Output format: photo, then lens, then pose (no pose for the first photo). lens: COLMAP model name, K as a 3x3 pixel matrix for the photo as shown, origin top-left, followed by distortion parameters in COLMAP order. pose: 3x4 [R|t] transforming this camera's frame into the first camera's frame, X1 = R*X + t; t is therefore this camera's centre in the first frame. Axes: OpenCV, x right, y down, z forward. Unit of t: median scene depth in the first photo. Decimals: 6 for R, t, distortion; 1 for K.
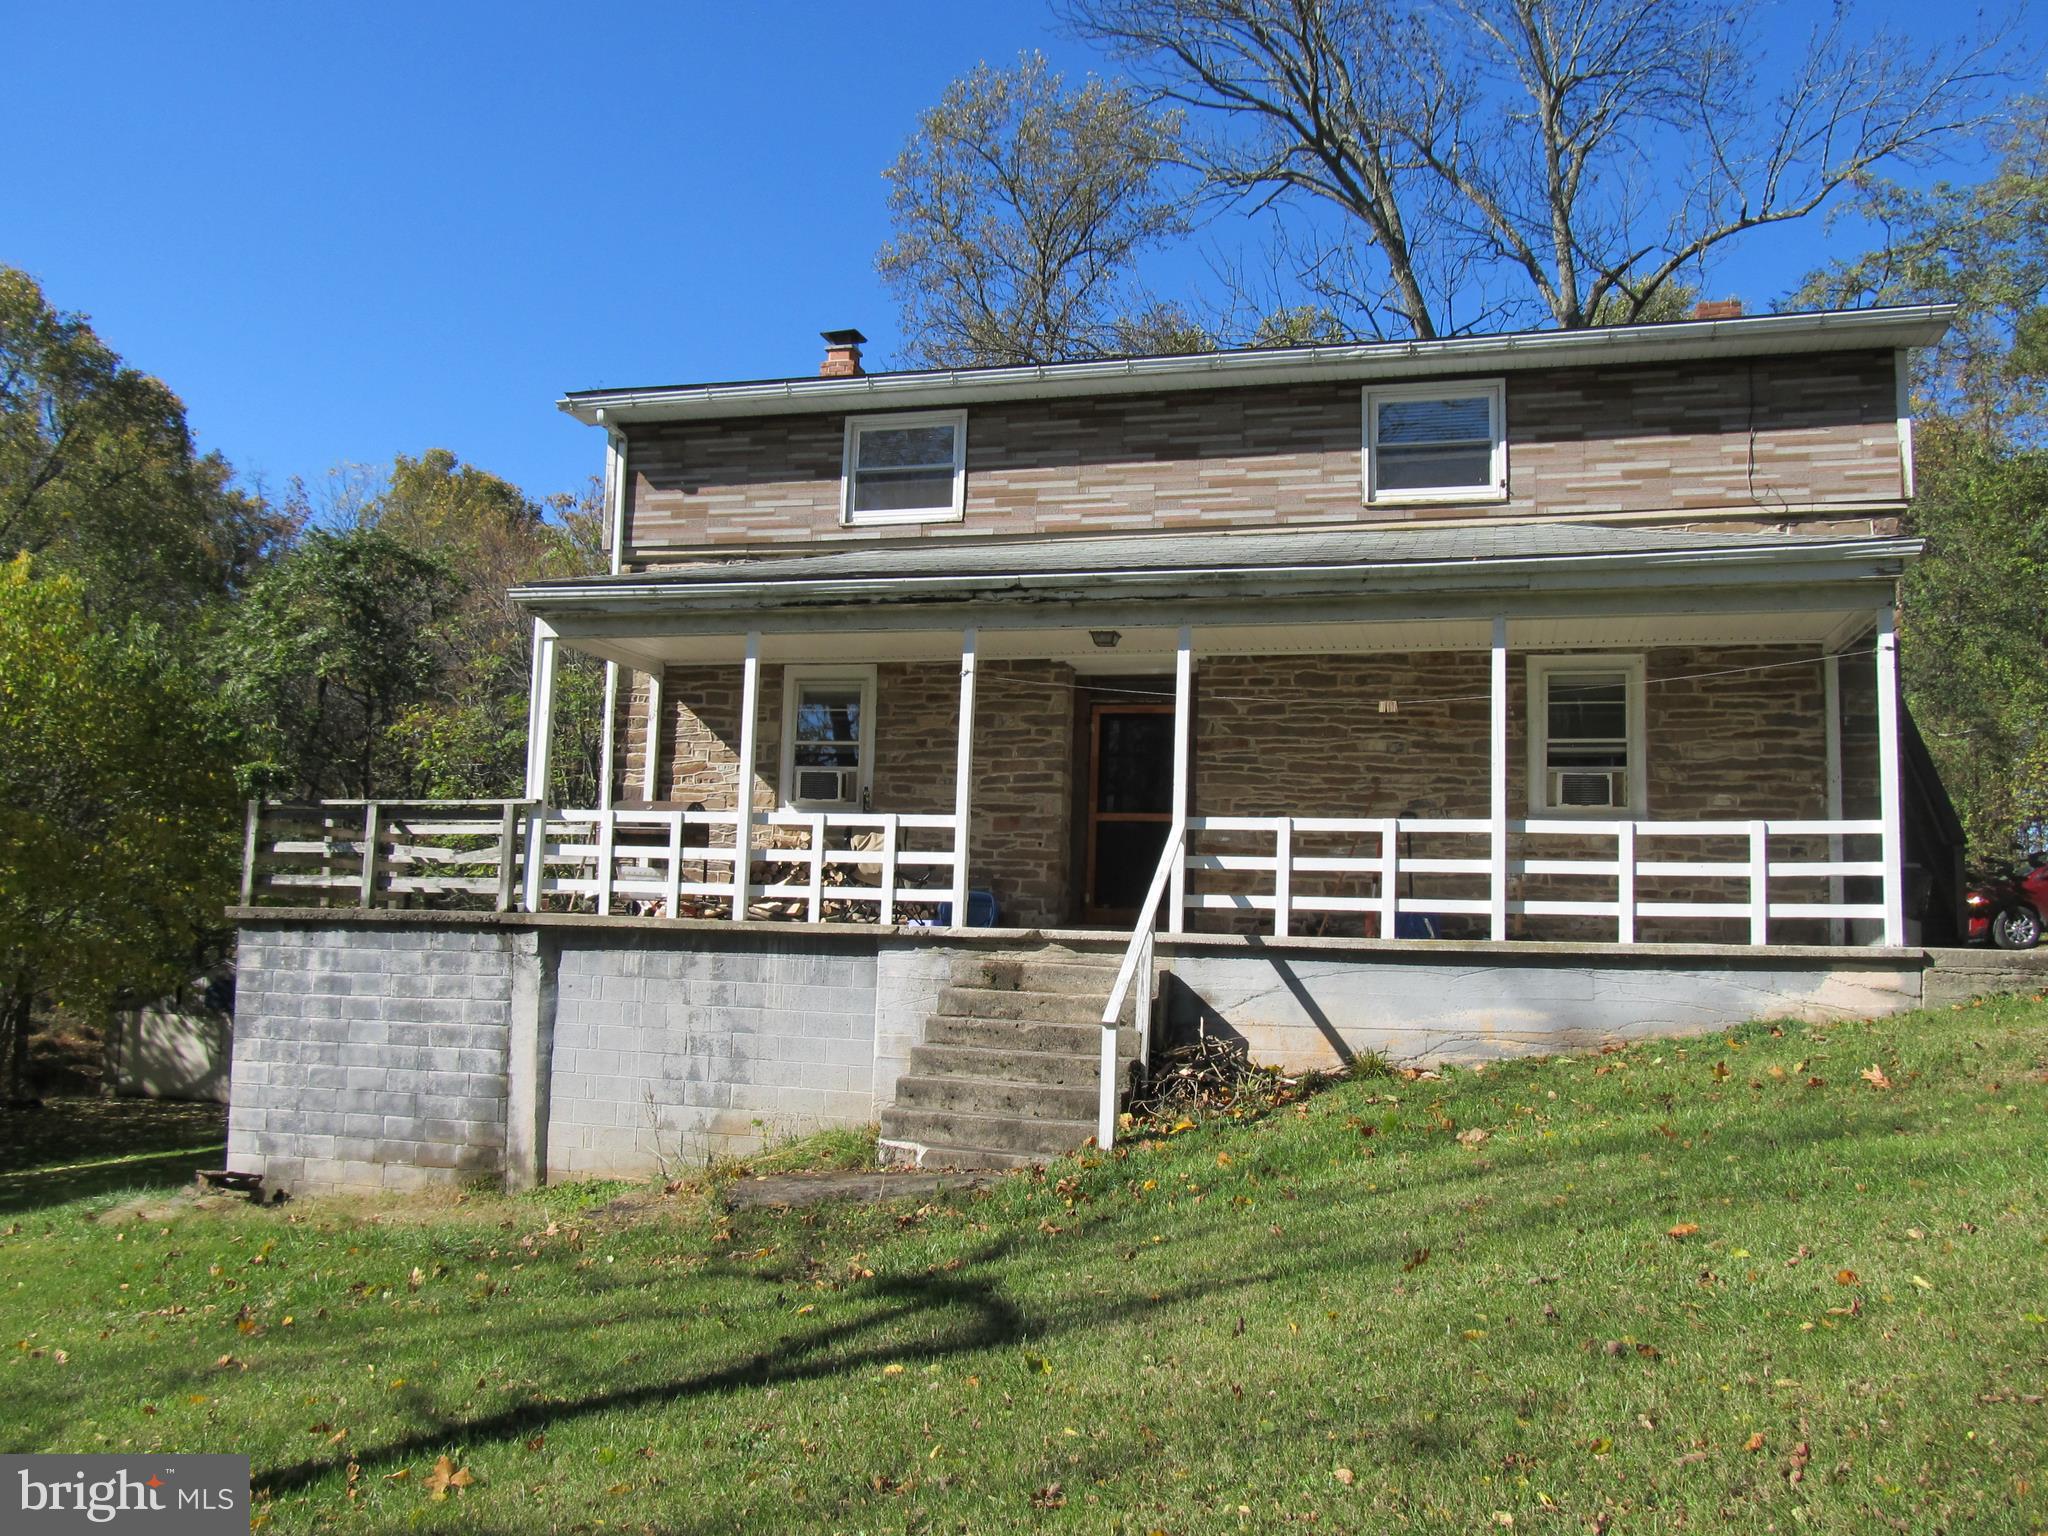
lens RADIAL K [[1706.8, 0, 1046.2], [0, 1706.8, 777.5], [0, 0, 1]] dist [-0.031626, 0.038317]
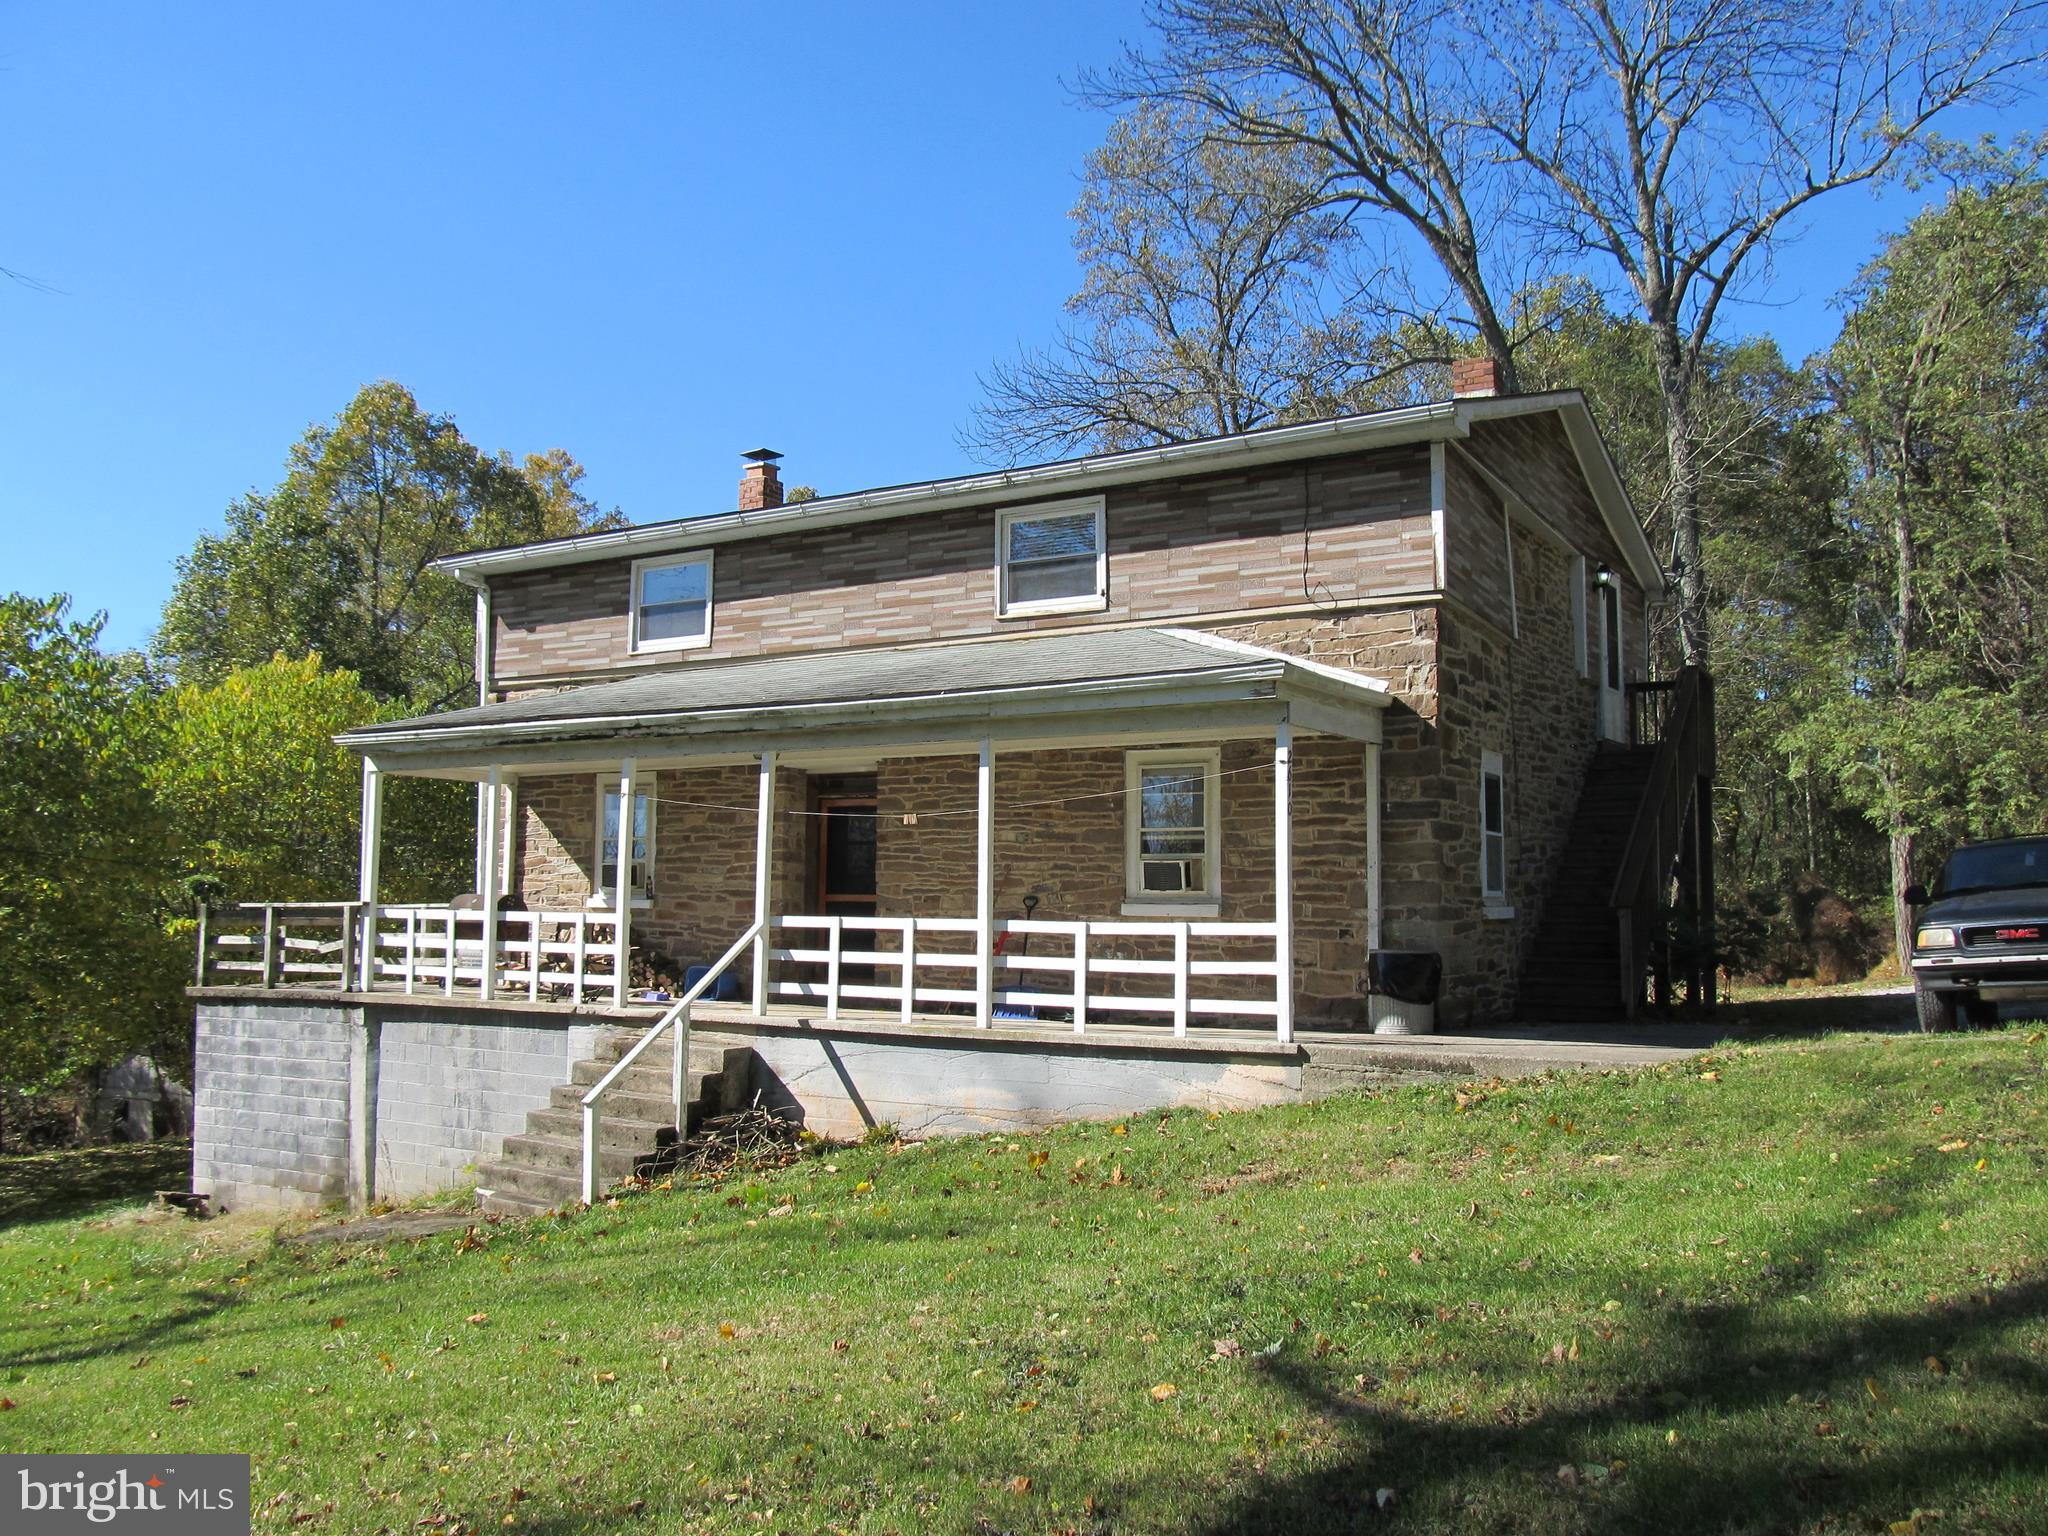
lens RADIAL K [[1760.3, 0, 1056.4], [0, 1760.3, 774.3], [0, 0, 1]] dist [-0.034889, 0.021050]
pose [[0.954935, -0.040160, -0.294086, 0.572735], [0.044843, 0.998952, 0.009196, -0.069545], [0.293408, -0.021969, 0.955735, -0.085998]]
